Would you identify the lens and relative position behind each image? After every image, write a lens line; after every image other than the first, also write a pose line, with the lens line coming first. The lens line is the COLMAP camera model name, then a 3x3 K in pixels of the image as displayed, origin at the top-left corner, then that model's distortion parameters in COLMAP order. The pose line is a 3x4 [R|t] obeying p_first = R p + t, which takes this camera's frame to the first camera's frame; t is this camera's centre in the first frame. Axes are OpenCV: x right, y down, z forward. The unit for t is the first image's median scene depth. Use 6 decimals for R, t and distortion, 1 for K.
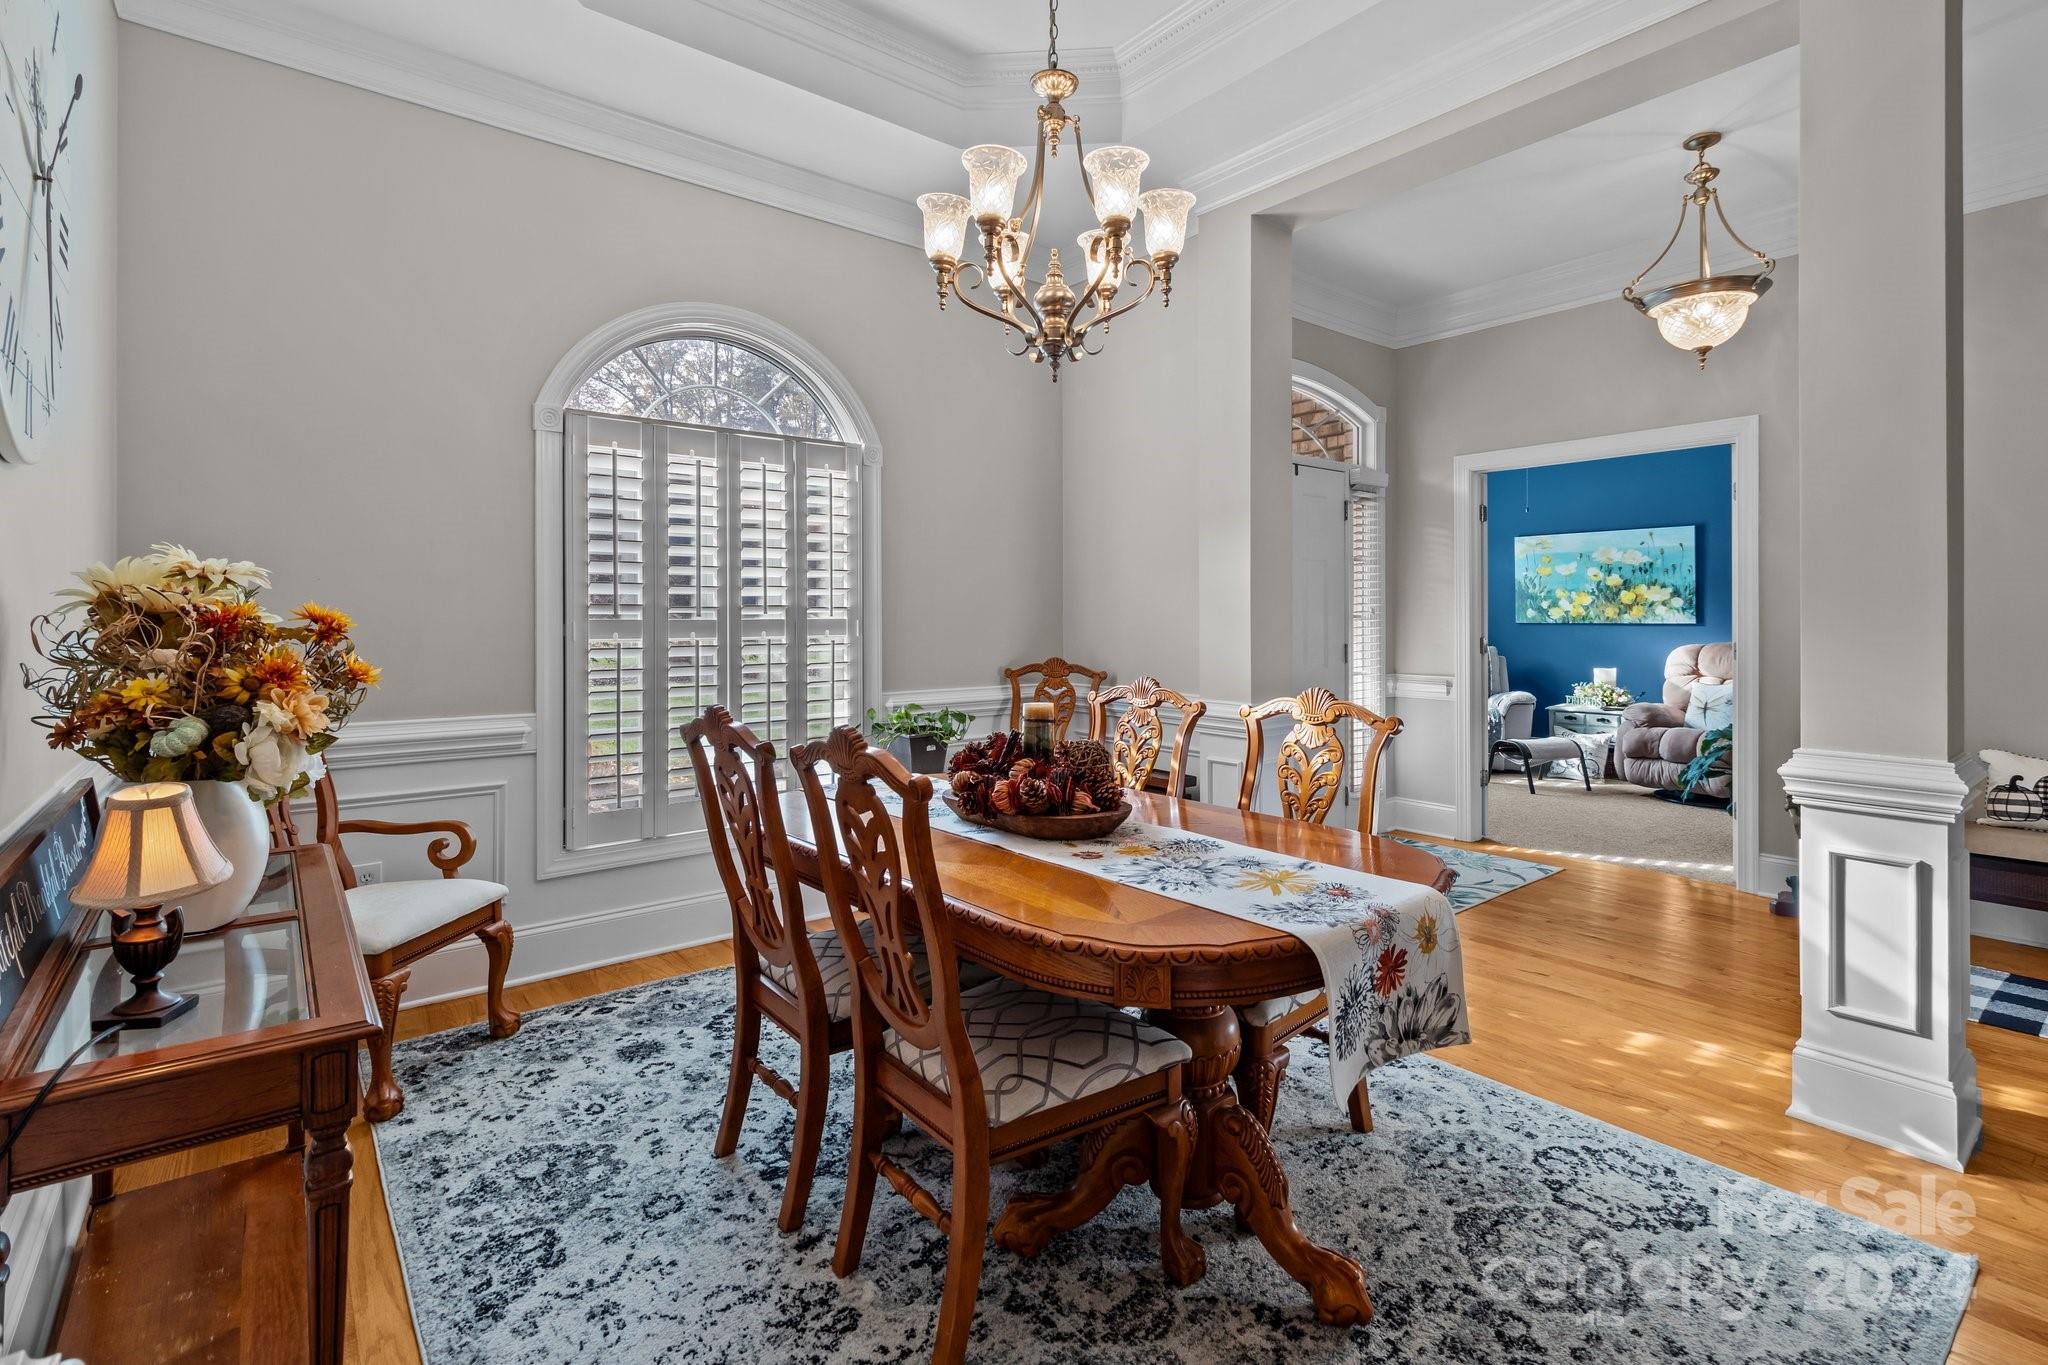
lens RADIAL K [[953.5, 0, 1018.8], [0, 953.5, 613.5], [0, 0, 1]] dist [-0.002112, -0.000094]
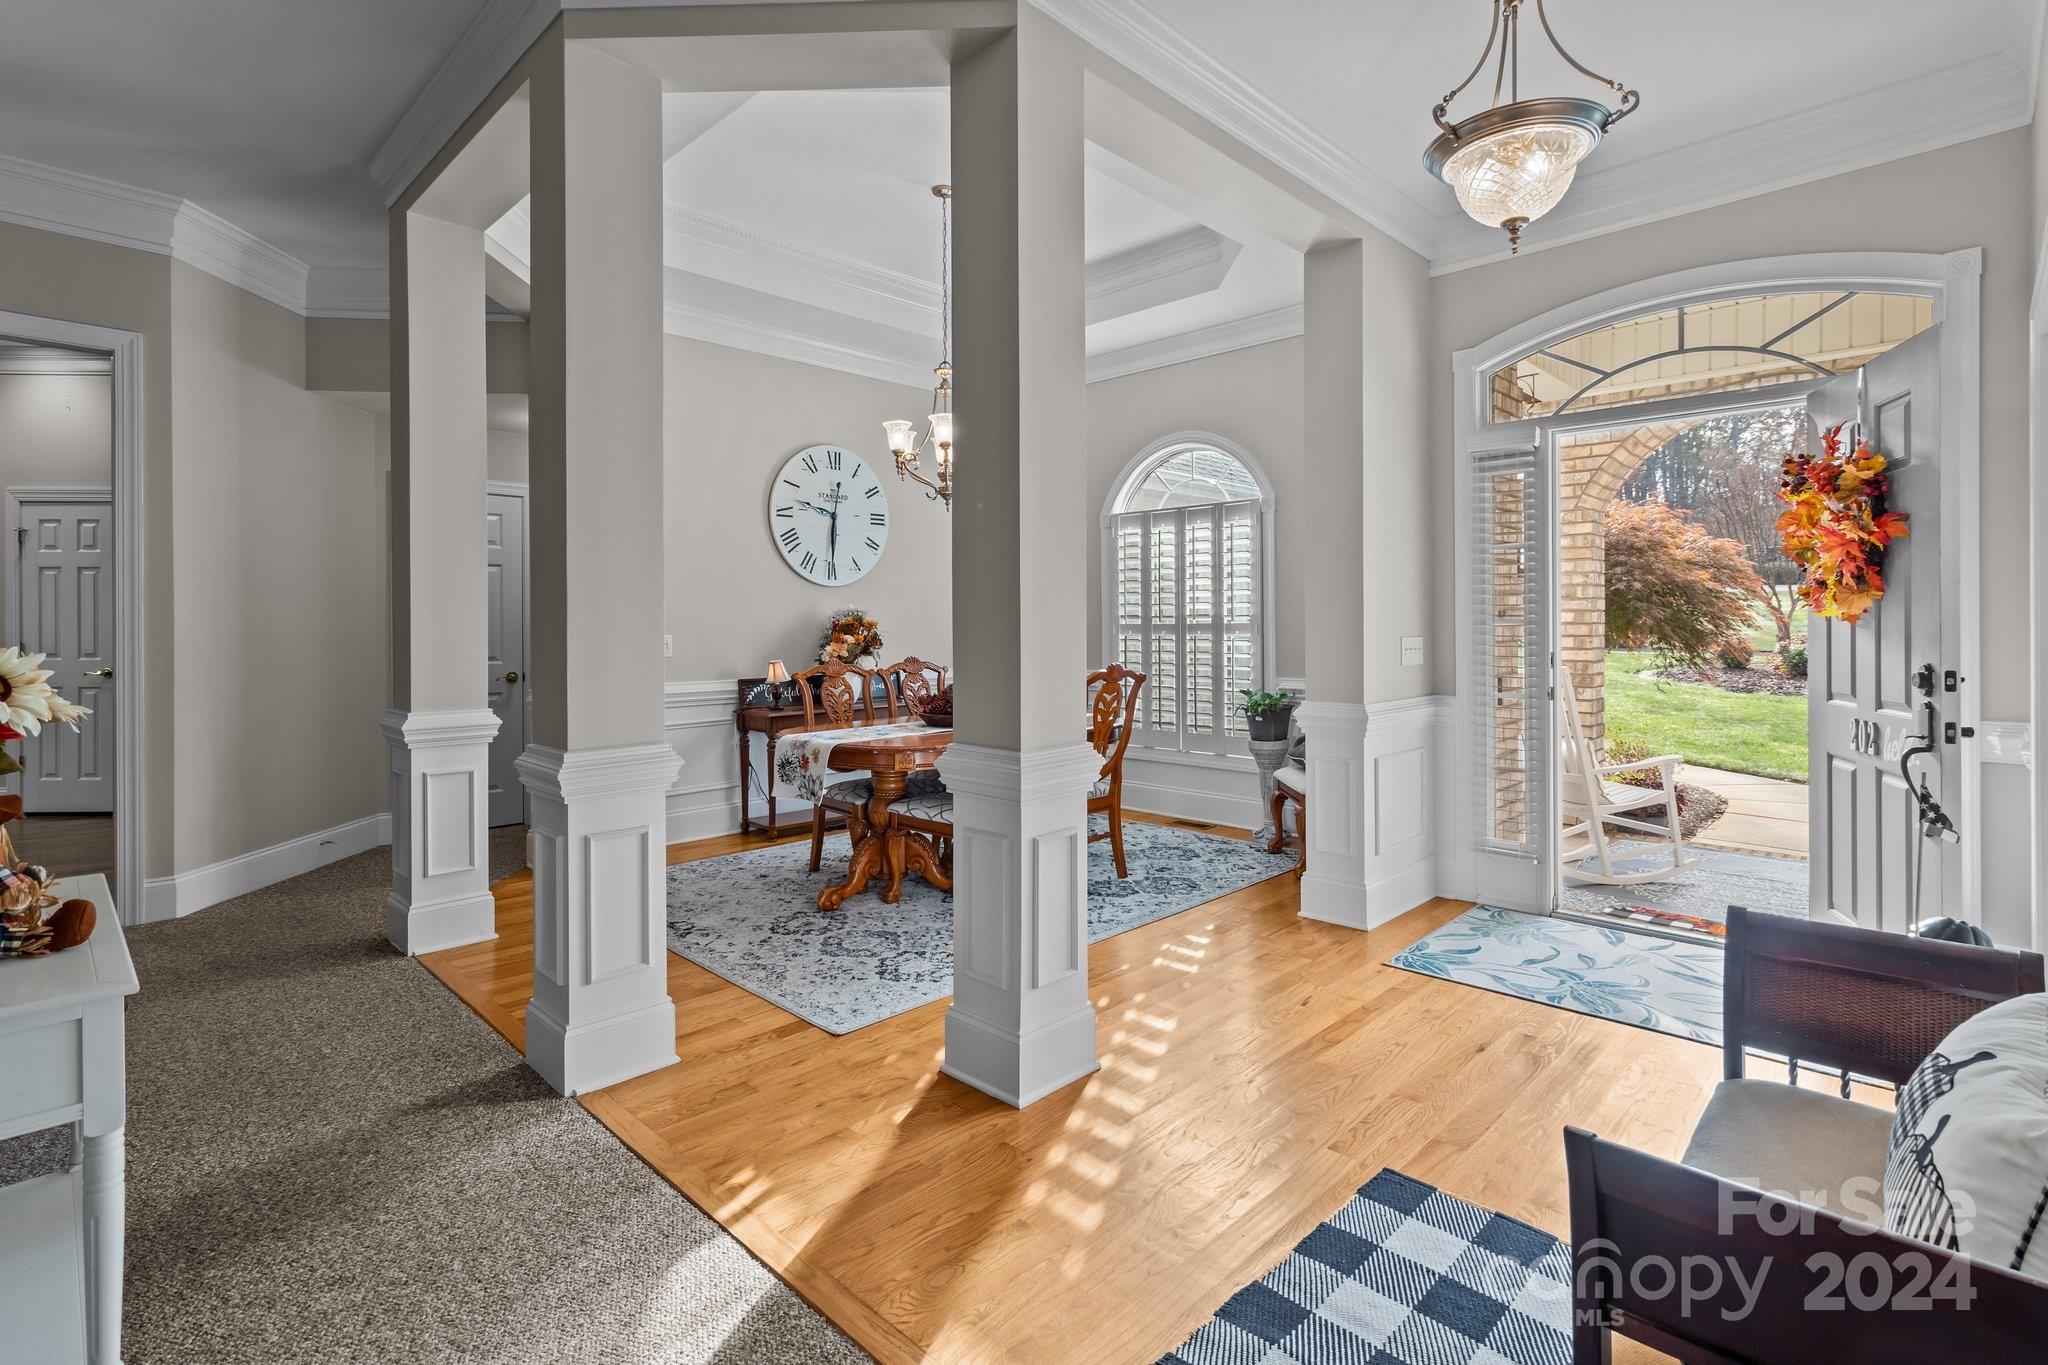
lens RADIAL K [[953.5, 0, 1077.1], [0, 953.5, 625.8], [0, 0, 1]] dist [-0.002112, -0.000094]
pose [[0.153093, 0.004055, -0.988204, 1.832937], [0.007186, 0.999961, 0.005217, 0.000580], [0.988186, -0.007900, 0.153057, 0.810025]]
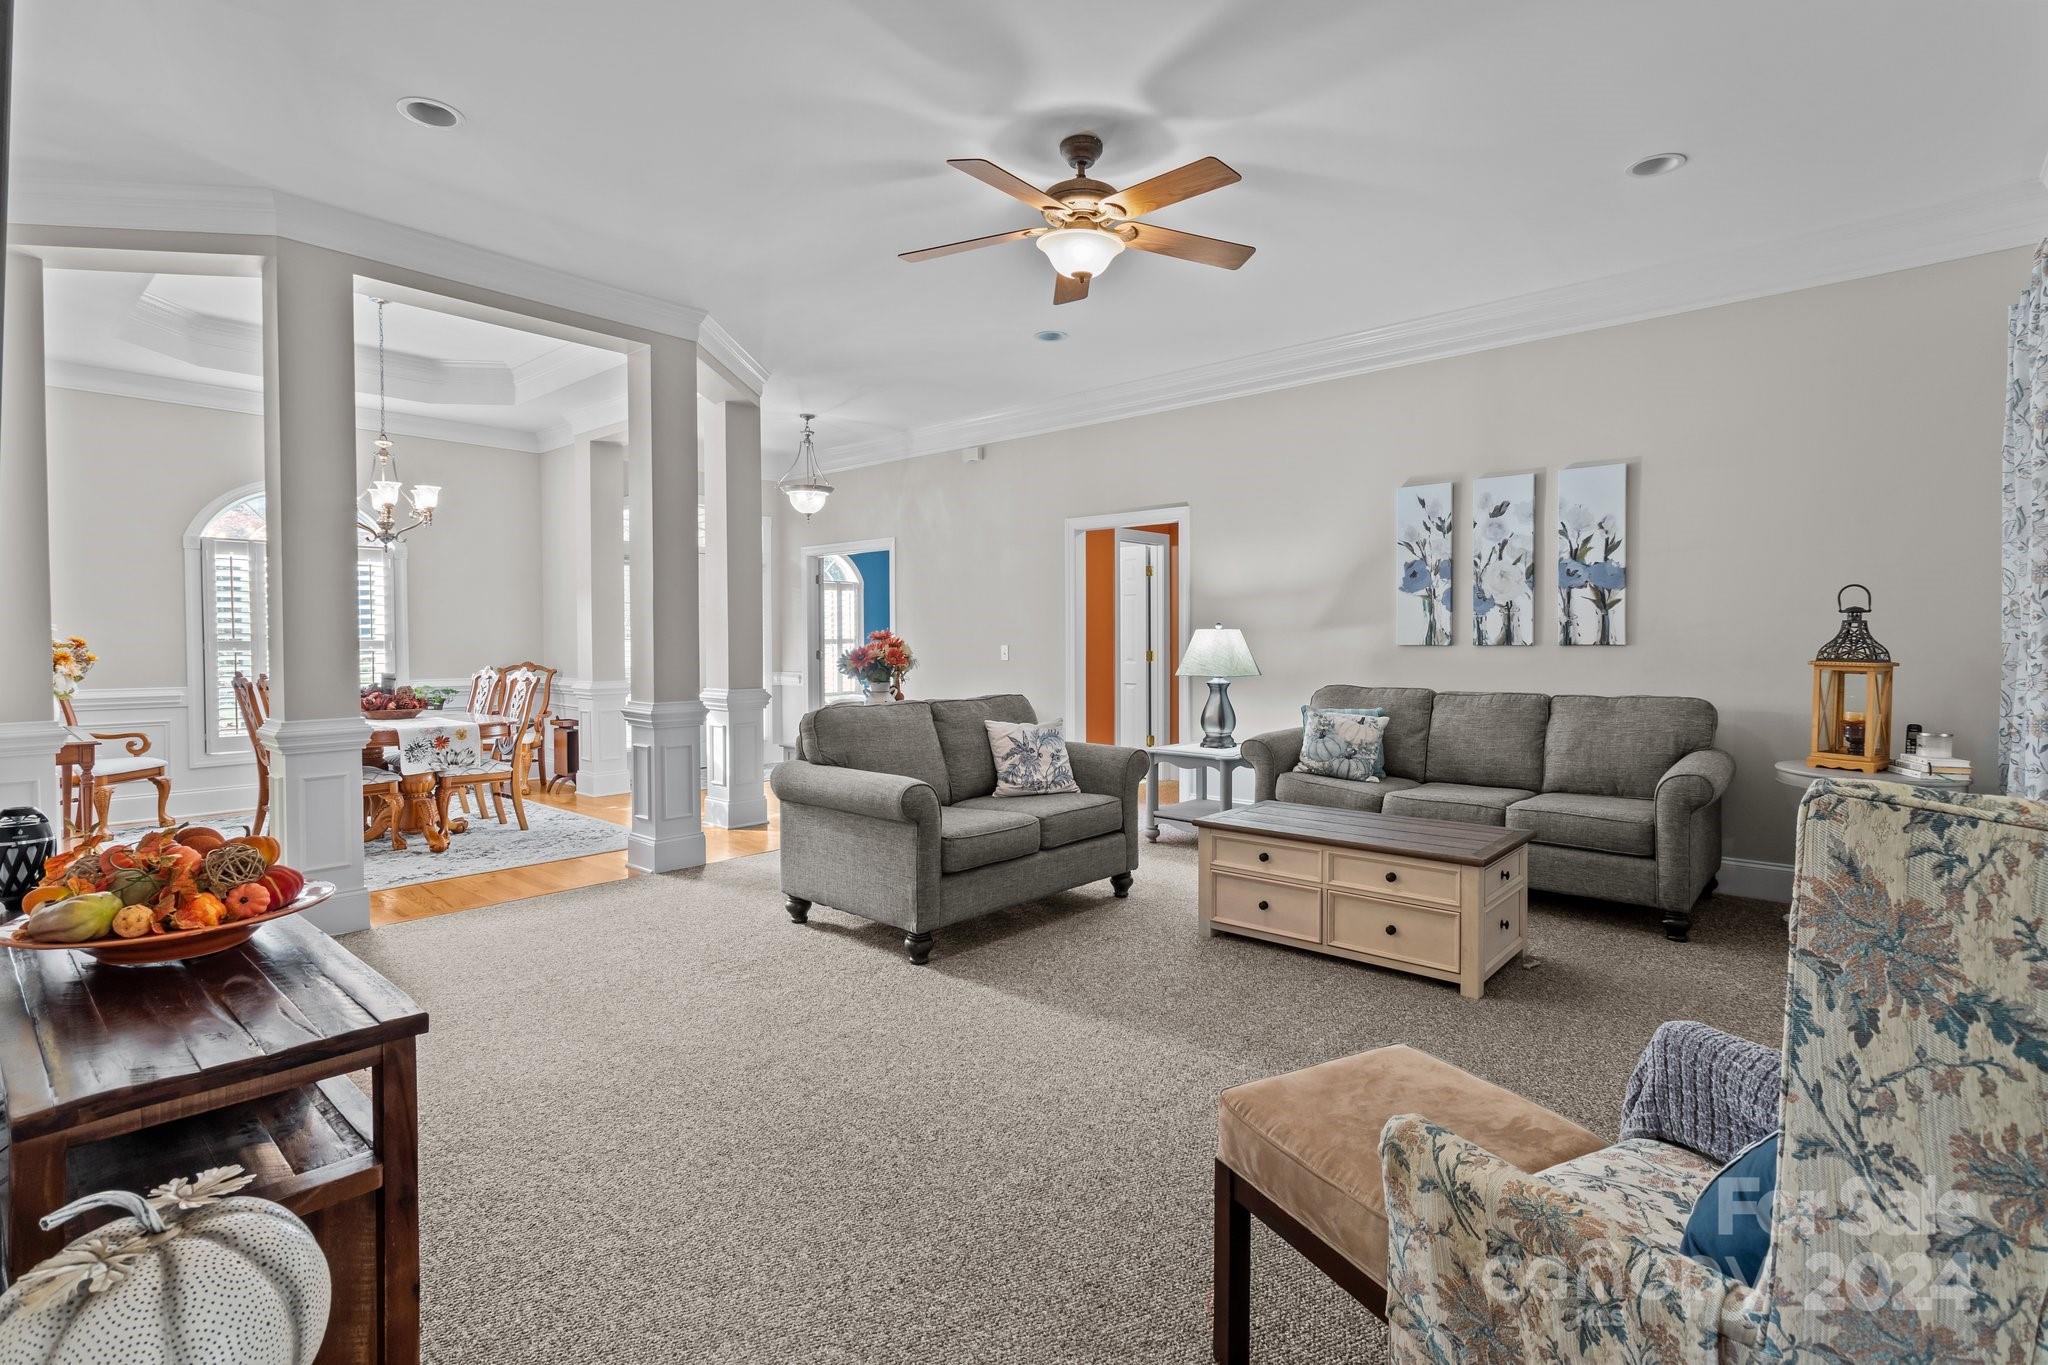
lens RADIAL K [[953.5, 0, 1031.4], [0, 953.5, 662.3], [0, 0, 1]] dist [-0.002112, -0.000094]
pose [[0.982495, -0.005852, 0.186195, 1.123654], [0.000260, 0.999549, 0.030039, -0.011845], [-0.186287, -0.029465, 0.982053, -1.687474]]
